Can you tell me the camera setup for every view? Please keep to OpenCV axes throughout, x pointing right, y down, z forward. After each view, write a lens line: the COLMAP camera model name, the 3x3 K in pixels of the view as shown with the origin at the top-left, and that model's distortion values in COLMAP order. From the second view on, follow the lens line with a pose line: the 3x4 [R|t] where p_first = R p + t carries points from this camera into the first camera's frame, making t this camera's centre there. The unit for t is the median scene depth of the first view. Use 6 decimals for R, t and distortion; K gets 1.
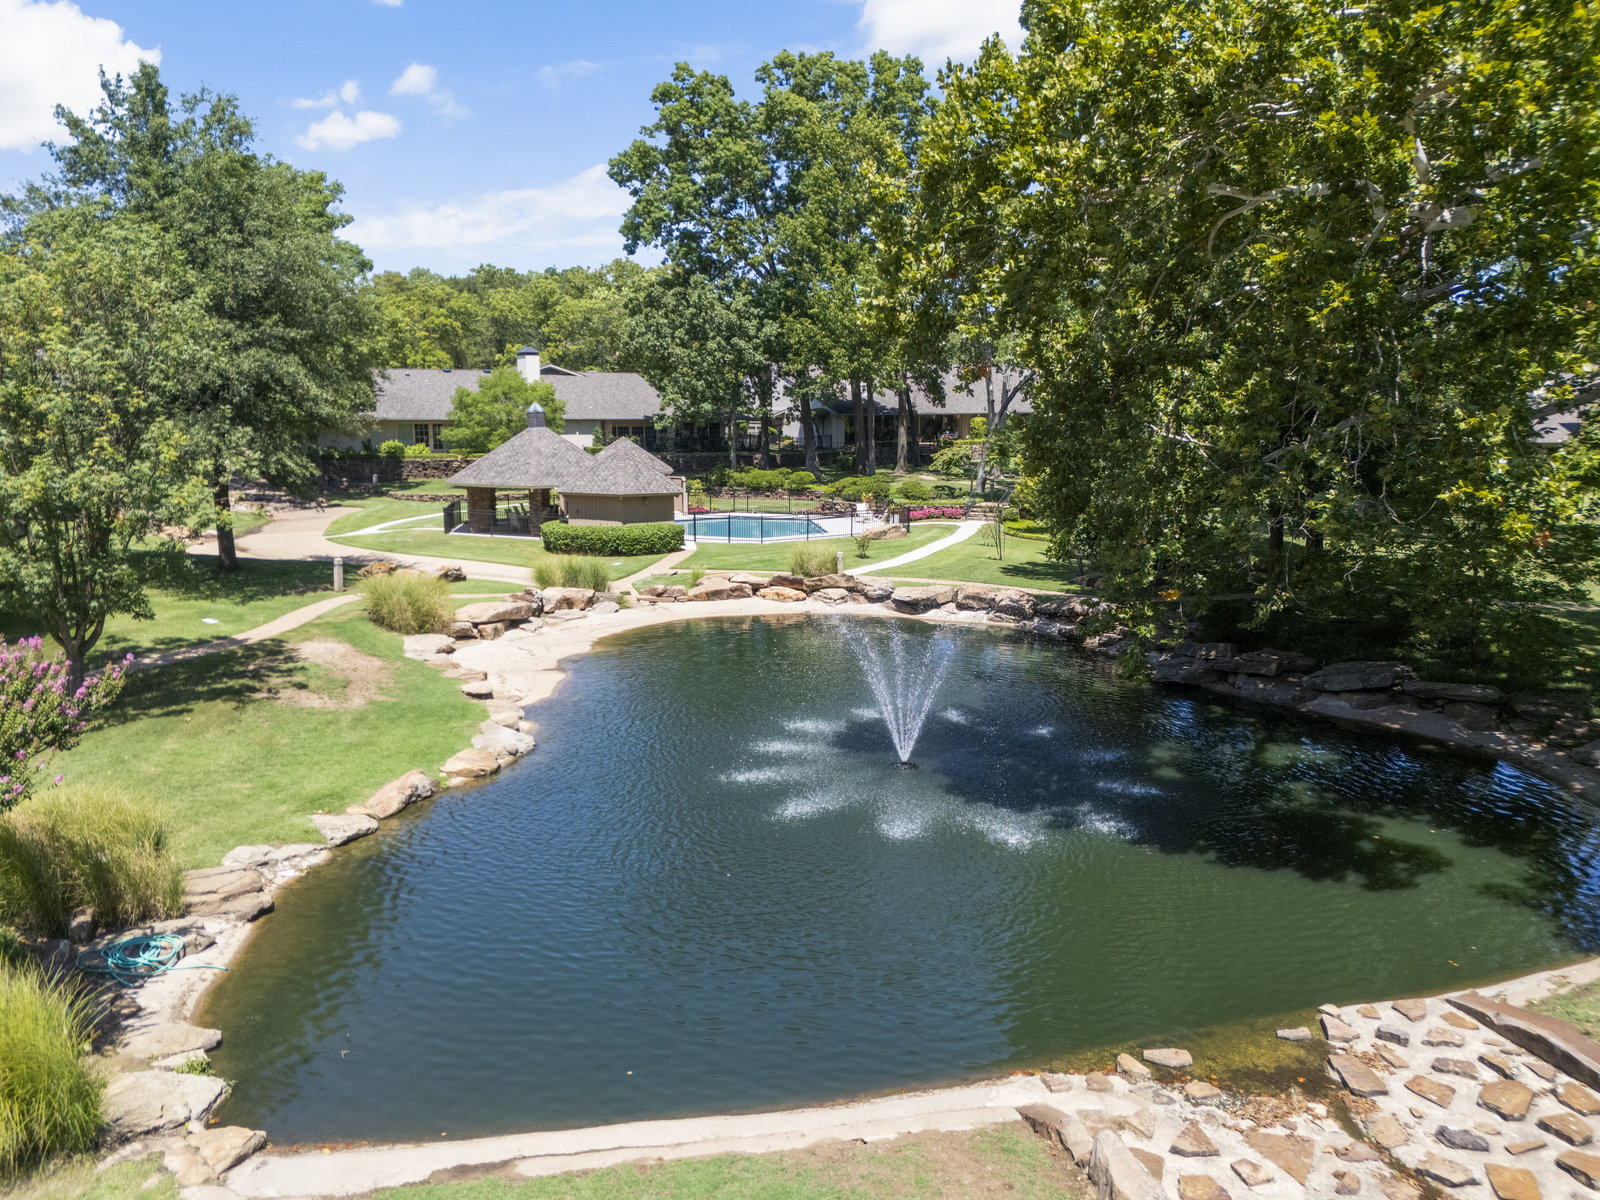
lens RADIAL K [[1109.5, 0, 800.0], [0, 1109.5, 600.0], [0, 0, 1]] dist [0.001018, 0.000048]
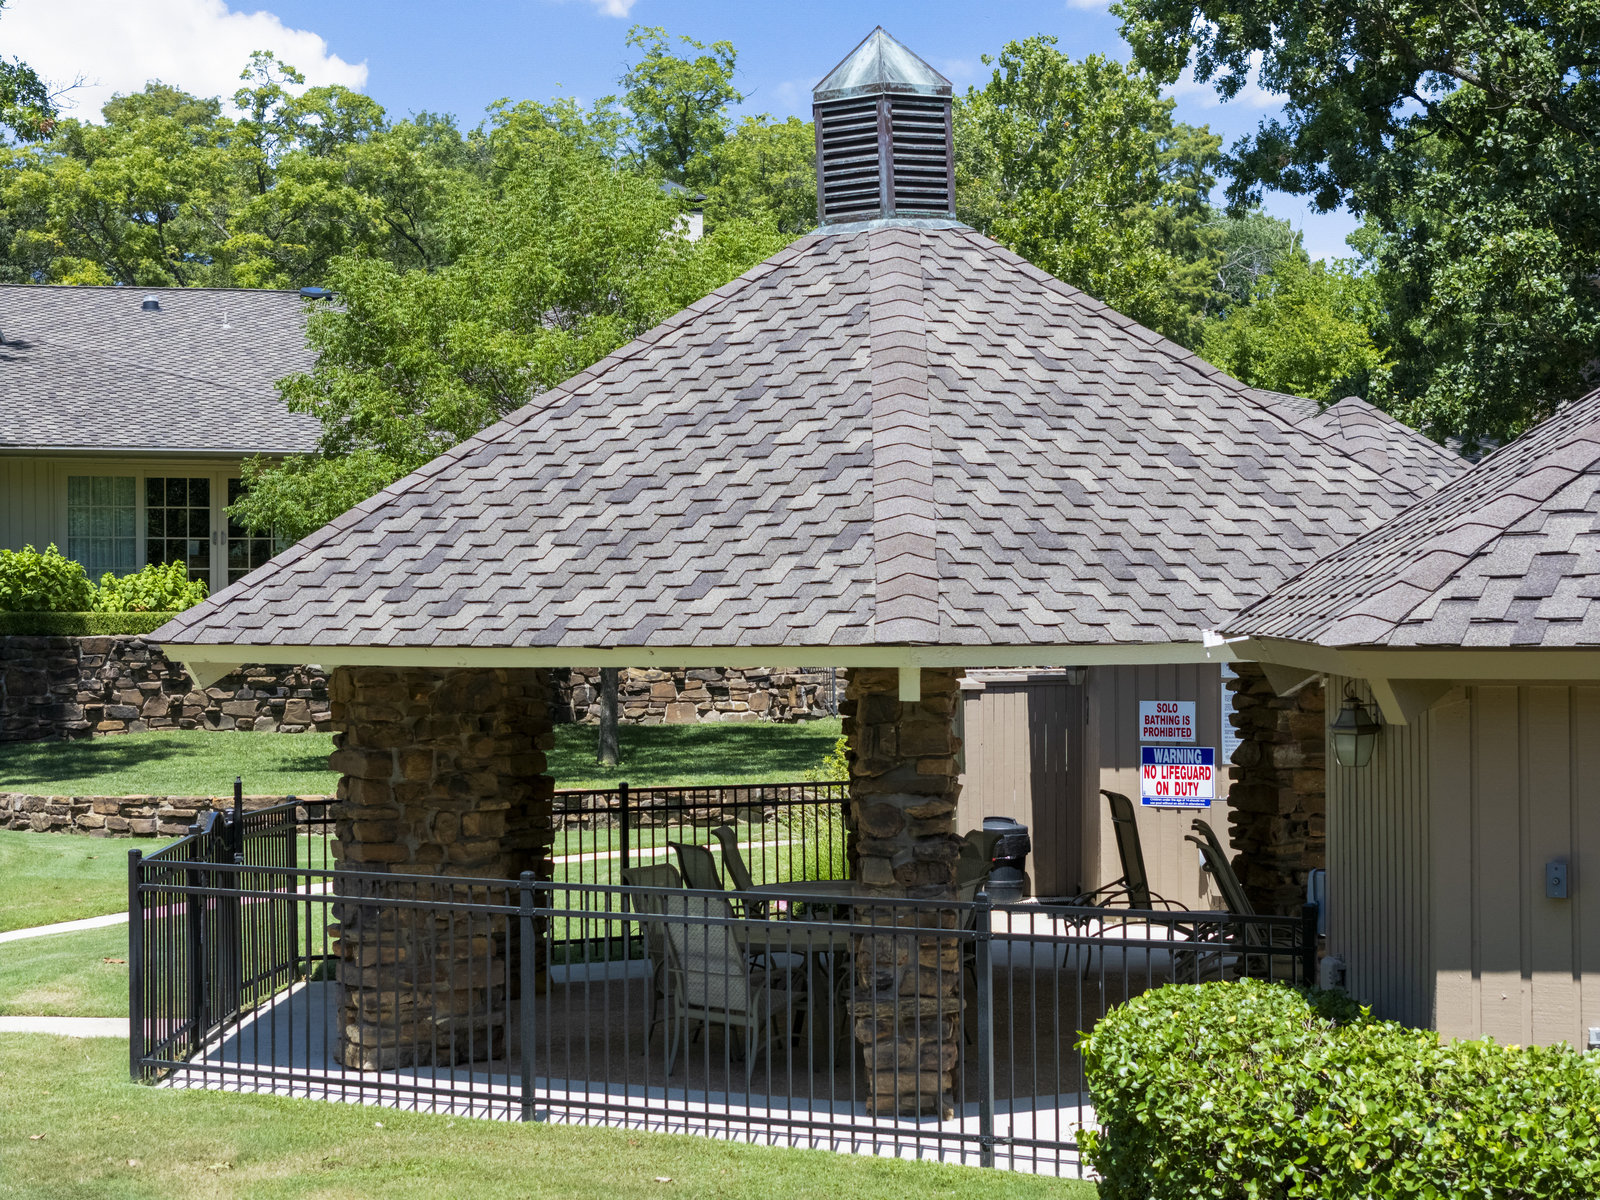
lens RADIAL K [[3271.0, 0, 800.0], [0, 3271.0, 600.0], [0, 0, 1]] dist [-0.007705, -0.005123]
pose [[0.986096, -0.011542, -0.165774, -0.184796], [-0.016655, 0.985697, -0.167702, -0.050214], [0.165339, 0.168131, 0.971800, 0.639287]]
